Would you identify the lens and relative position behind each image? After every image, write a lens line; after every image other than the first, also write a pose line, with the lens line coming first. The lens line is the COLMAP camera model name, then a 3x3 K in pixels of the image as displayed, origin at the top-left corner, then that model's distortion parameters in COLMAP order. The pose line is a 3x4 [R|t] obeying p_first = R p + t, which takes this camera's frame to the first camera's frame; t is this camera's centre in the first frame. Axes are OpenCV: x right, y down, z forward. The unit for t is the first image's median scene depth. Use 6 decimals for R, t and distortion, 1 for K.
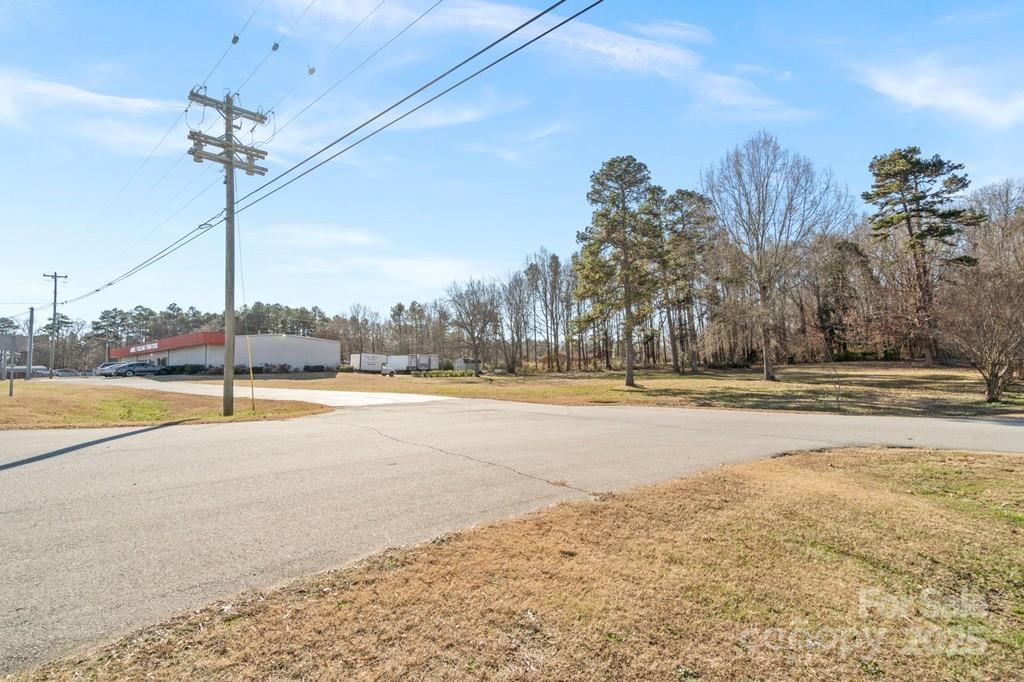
lens RADIAL K [[445.8, 0, 507.5], [0, 445.8, 338.1], [0, 0, 1]] dist [-0.000849, -0.000411]
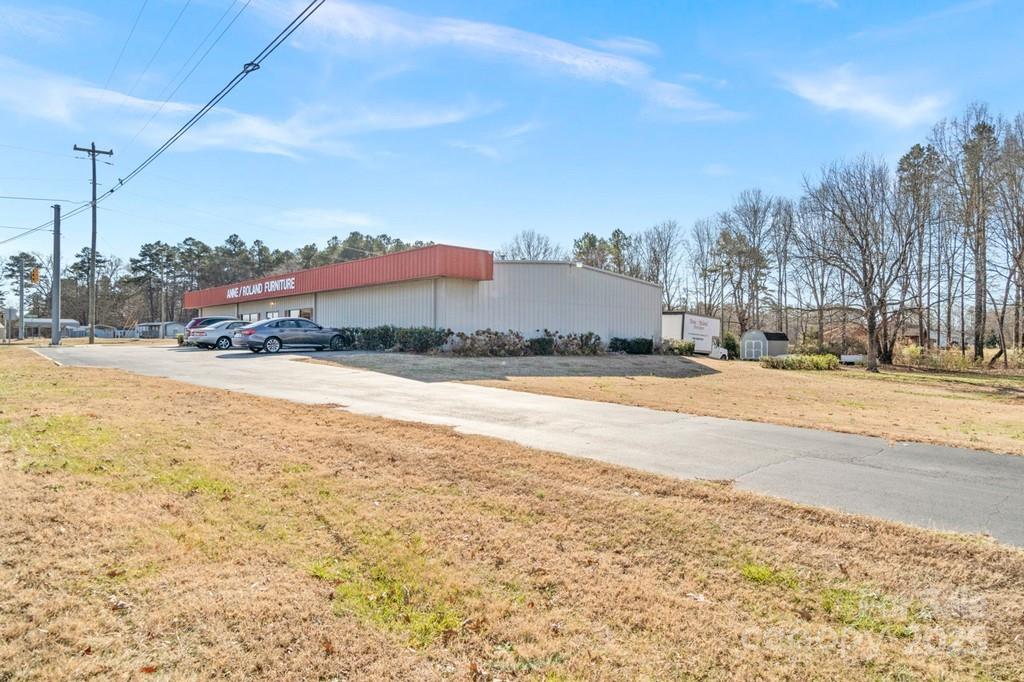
lens RADIAL K [[593.7, 0, 516.8], [0, 593.7, 342.0], [0, 0, 1]] dist [0.001211, -0.000237]
pose [[0.986645, 0.035971, -0.158862, -0.165129], [-0.024555, 0.997012, 0.073244, 0.009702], [0.161022, -0.068365, 0.984580, 0.153360]]
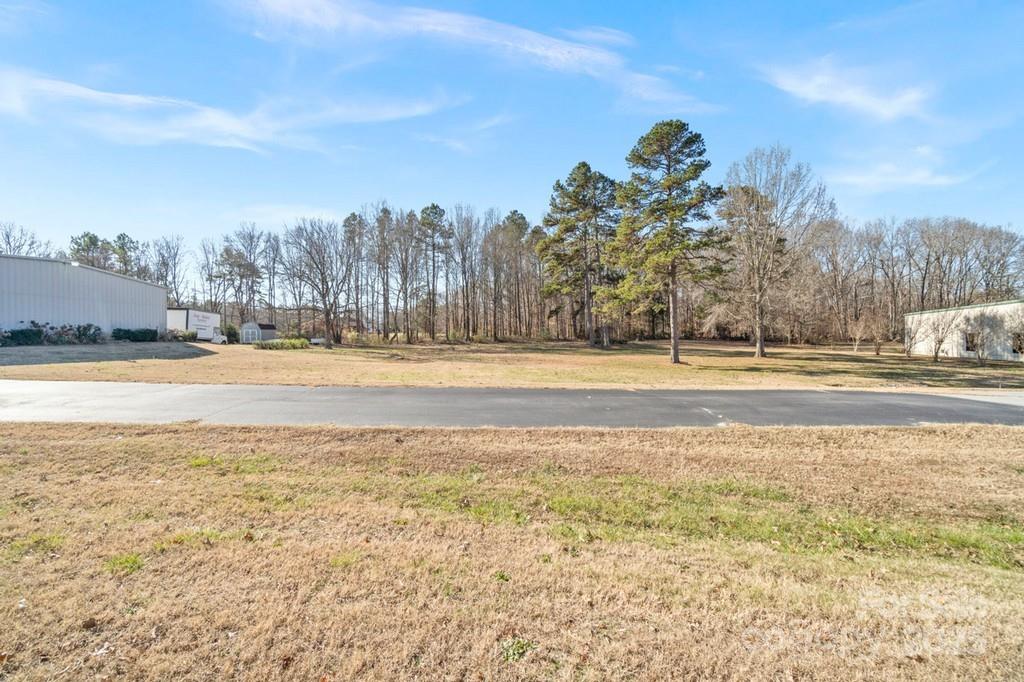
lens RADIAL K [[445.8, 0, 510.7], [0, 445.8, 333.4], [0, 0, 1]] dist [-0.000849, -0.000411]
pose [[0.761111, 0.024188, 0.648171, -0.160033], [-0.067195, 0.996868, 0.041703, 0.006021], [-0.645132, -0.075294, 0.760352, 0.117958]]
